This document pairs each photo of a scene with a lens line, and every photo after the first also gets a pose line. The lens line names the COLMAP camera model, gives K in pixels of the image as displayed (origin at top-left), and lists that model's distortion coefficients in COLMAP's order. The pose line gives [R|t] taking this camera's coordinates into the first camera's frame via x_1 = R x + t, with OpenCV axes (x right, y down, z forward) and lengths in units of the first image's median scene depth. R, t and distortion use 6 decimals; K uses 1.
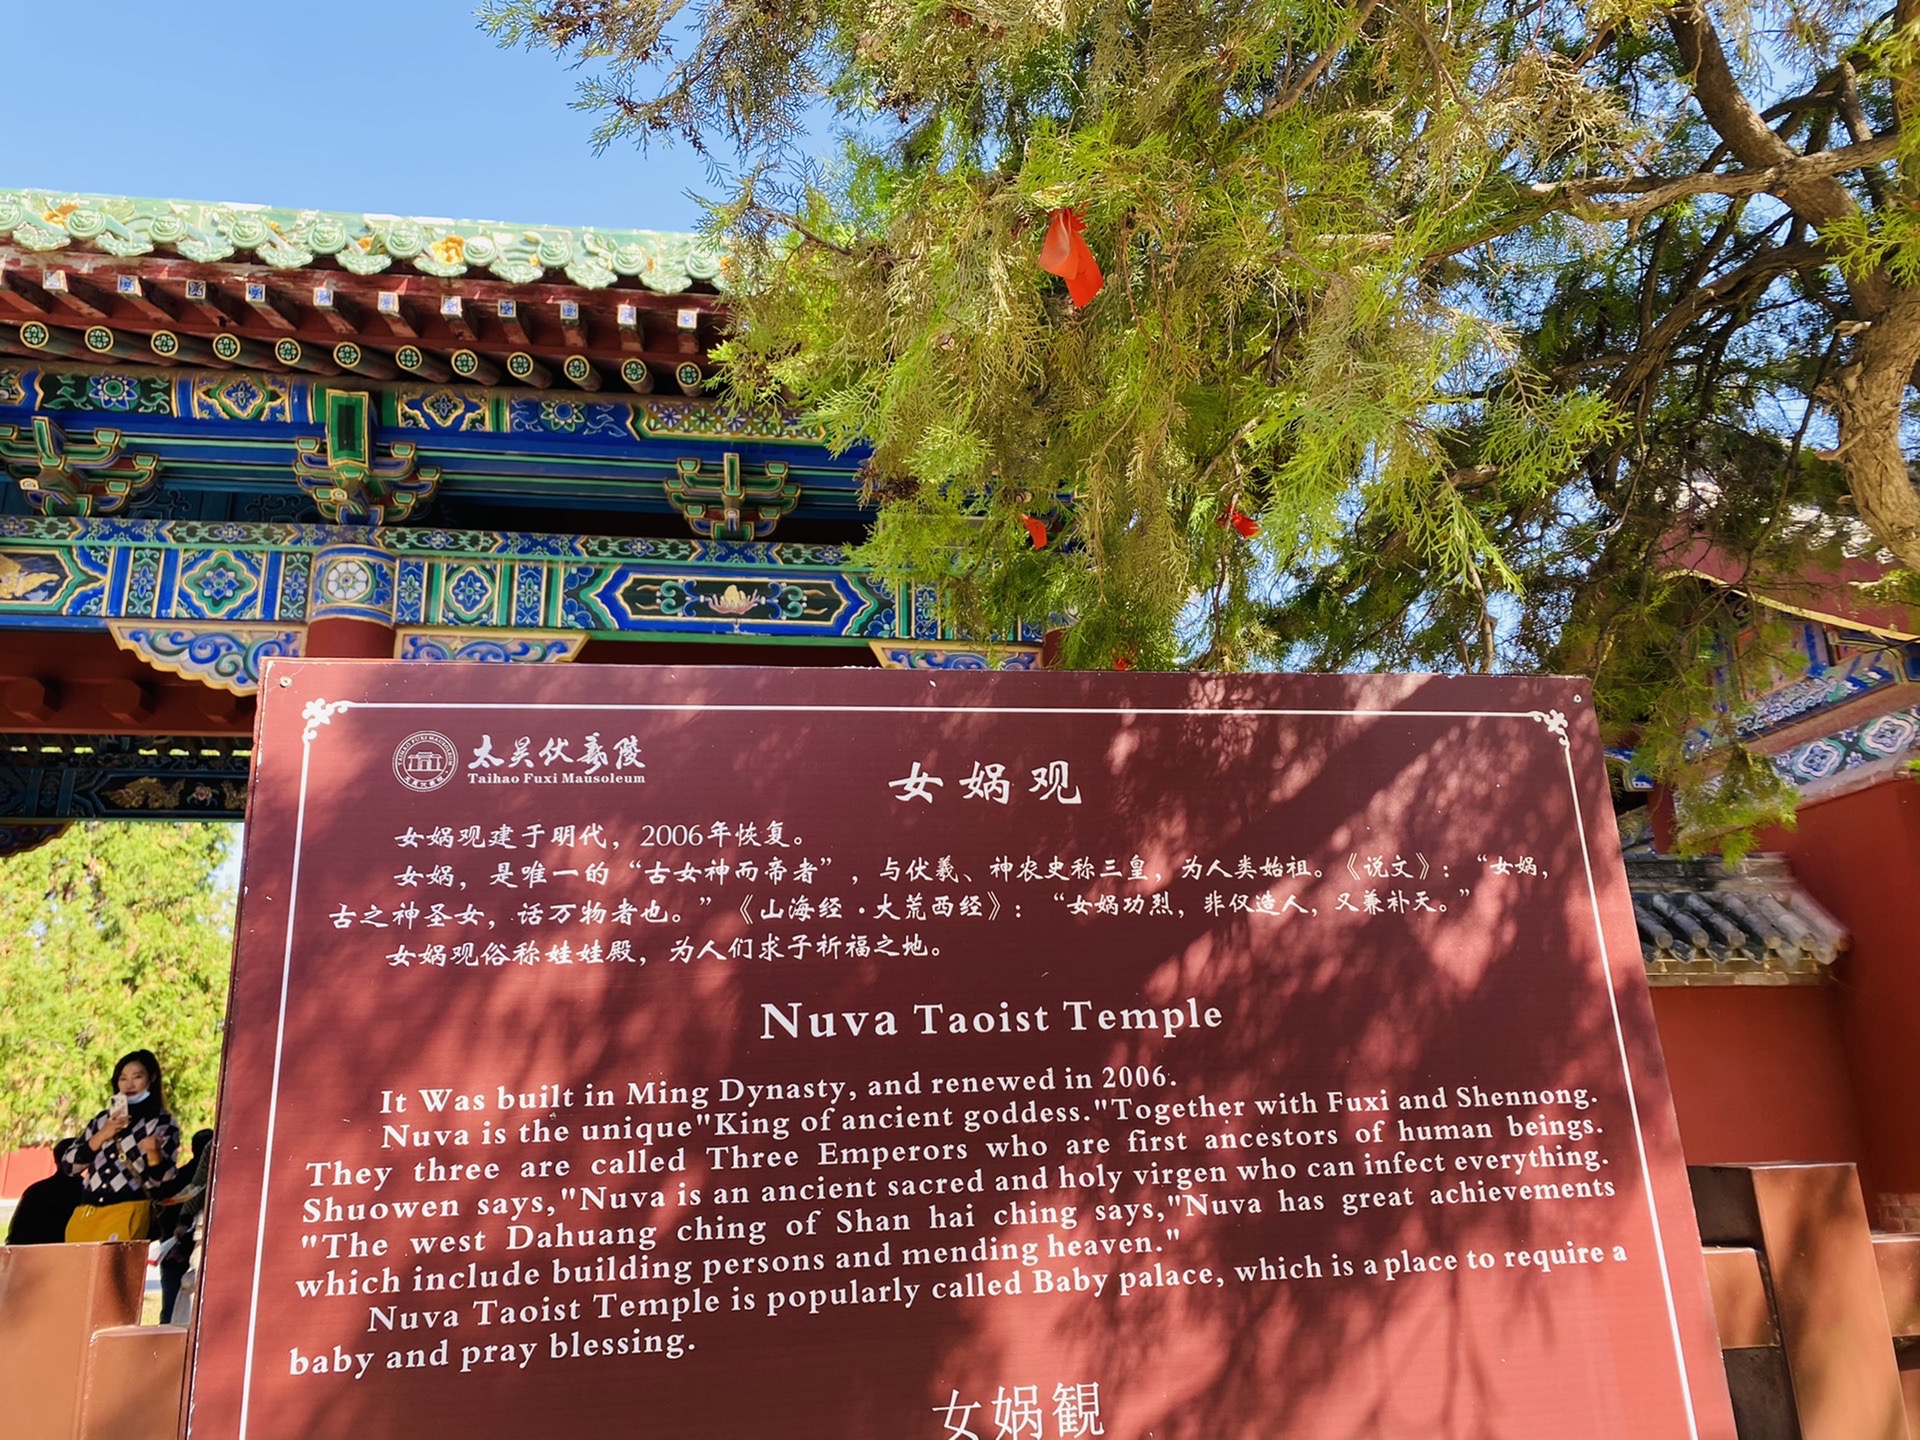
lens RADIAL K [[1432.4, 0, 940.1], [0, 1432.4, 713.7], [0, 0, 1]] dist [0.026873, -0.028657]
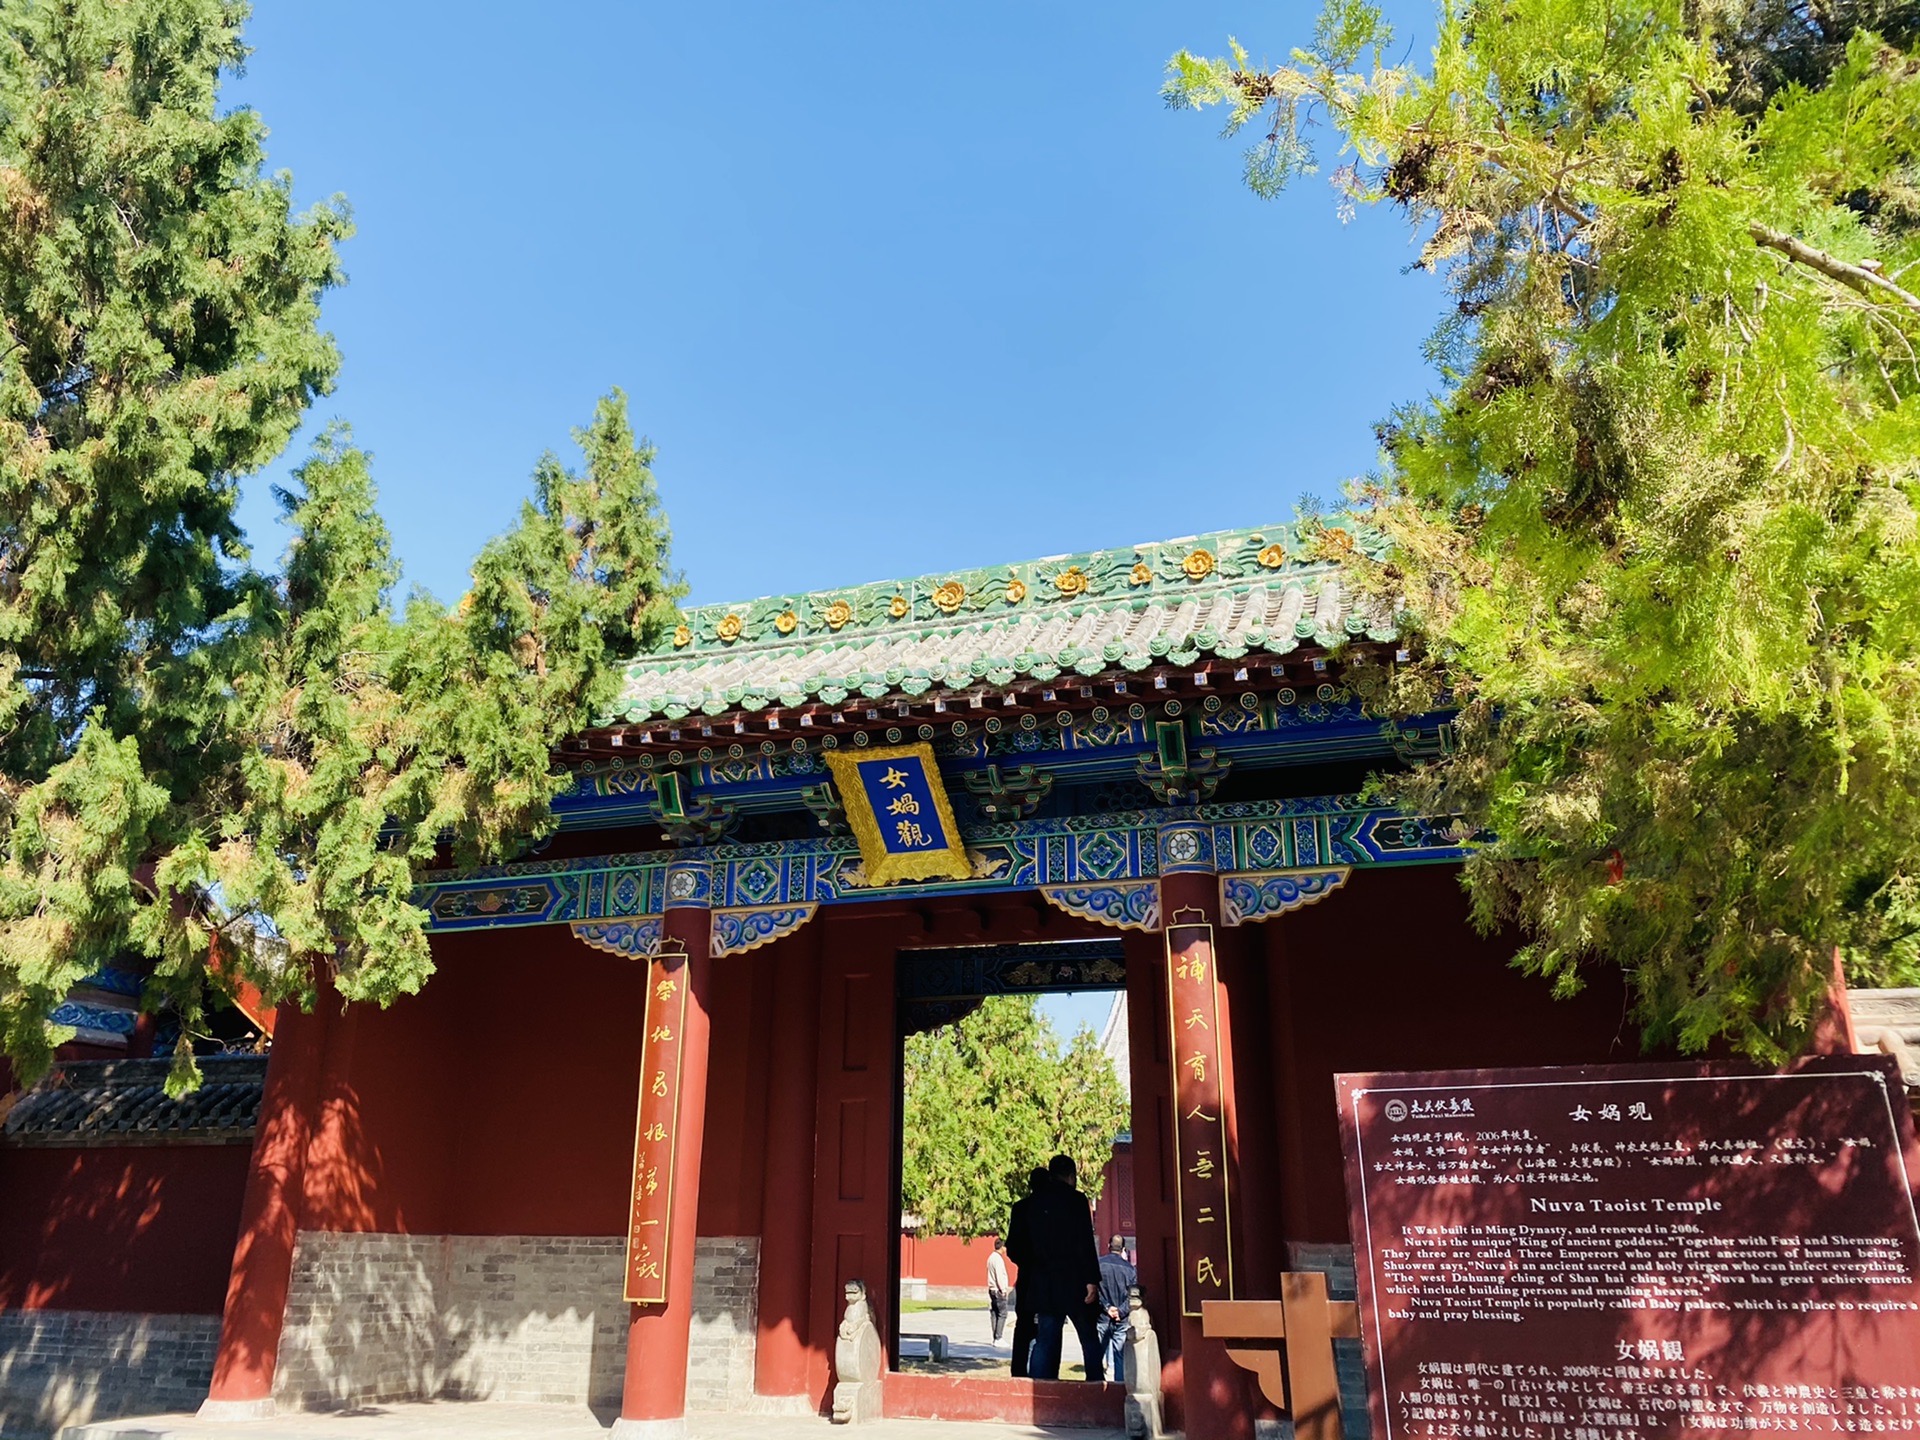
lens RADIAL K [[1432.4, 0, 940.1], [0, 1432.4, 713.7], [0, 0, 1]] dist [0.026873, -0.028657]
pose [[0.880355, -0.133672, -0.455089, 0.264393], [0.104969, 0.990583, -0.087903, -0.603609], [0.462554, 0.029616, 0.886096, -2.036270]]
